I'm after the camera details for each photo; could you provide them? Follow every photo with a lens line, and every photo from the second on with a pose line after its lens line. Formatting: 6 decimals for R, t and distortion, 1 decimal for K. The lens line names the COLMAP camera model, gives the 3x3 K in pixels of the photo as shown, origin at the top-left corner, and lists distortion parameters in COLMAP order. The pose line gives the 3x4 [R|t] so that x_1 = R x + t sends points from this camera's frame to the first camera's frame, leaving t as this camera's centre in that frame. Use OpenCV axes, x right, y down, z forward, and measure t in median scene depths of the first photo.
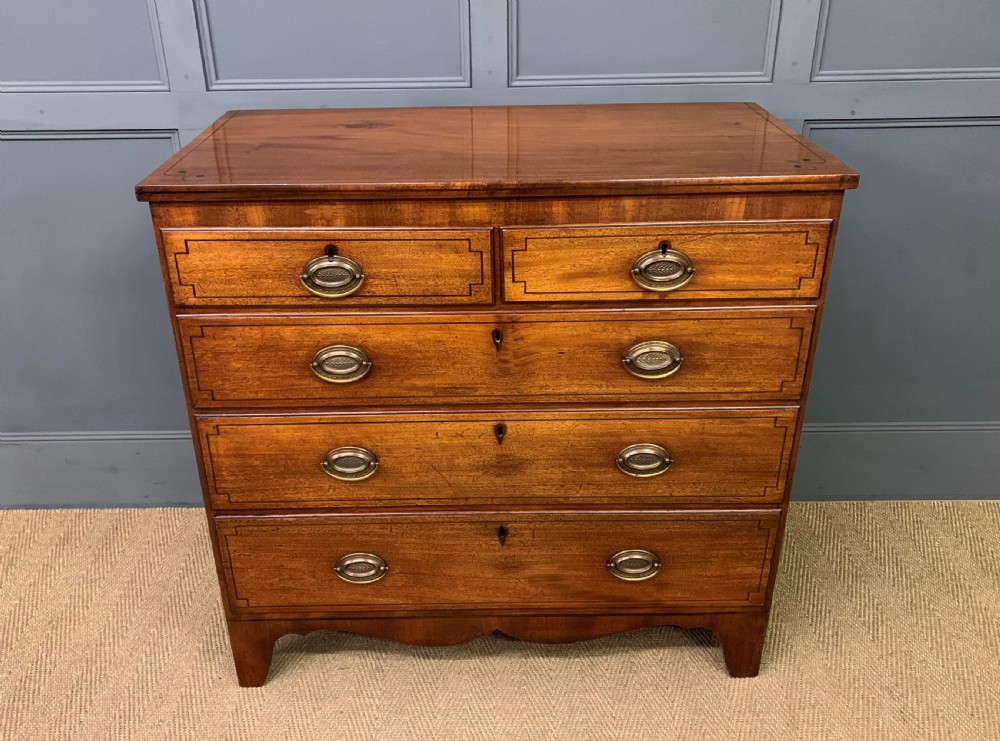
lens RADIAL K [[907.3, 0, 483.3], [0, 907.3, 370.2], [0, 0, 1]] dist [0.096214, -0.129290]
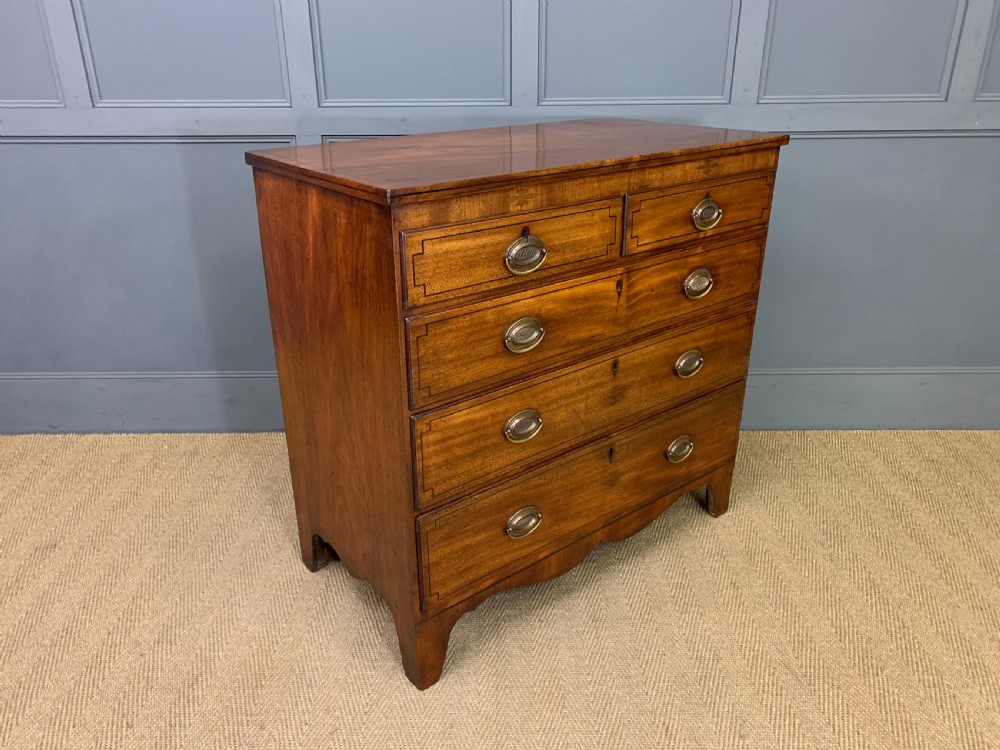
lens RADIAL K [[780.3, 0, 500.0], [0, 780.3, 375.0], [0, 0, 1]] dist [0.035361, -0.013545]
pose [[0.780436, -0.240858, 0.576982, -0.742293], [0.273739, 0.961304, 0.031027, 0.002476], [-0.562127, 0.133728, 0.816168, 0.221942]]
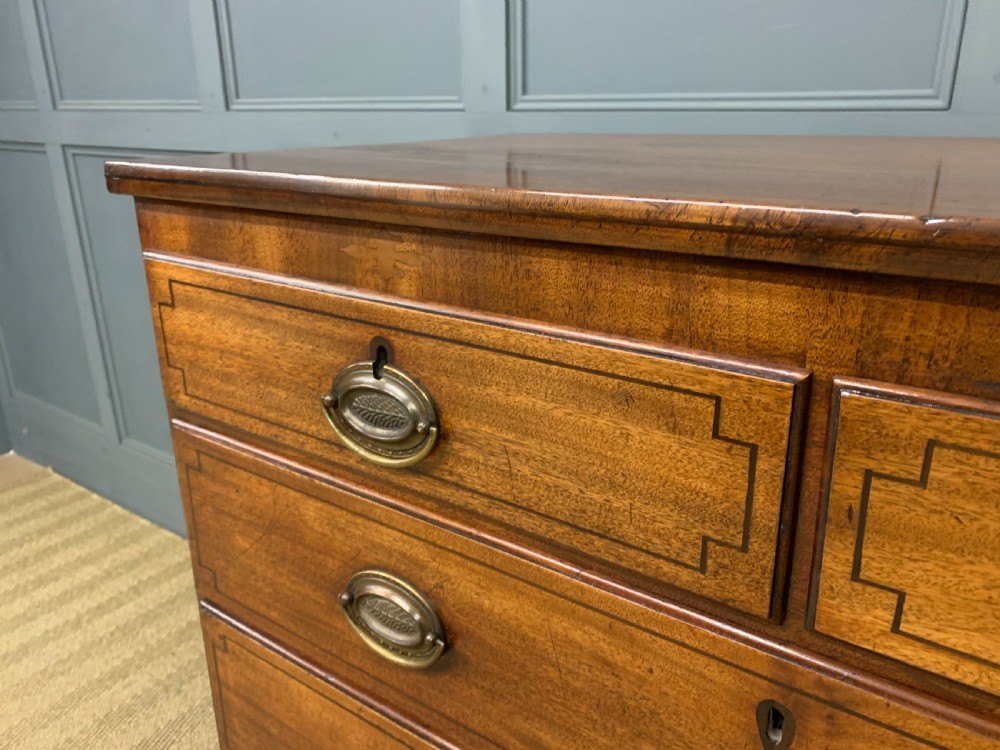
lens RADIAL K [[764.1, 0, 502.0], [0, 764.1, 371.2], [0, 0, 1]] dist [0.089294, -0.095013]
pose [[0.813346, 0.197314, -0.547299, 0.059688], [-0.269507, 0.961490, -0.053878, -0.109943], [0.515591, 0.191322, 0.835201, 0.687994]]
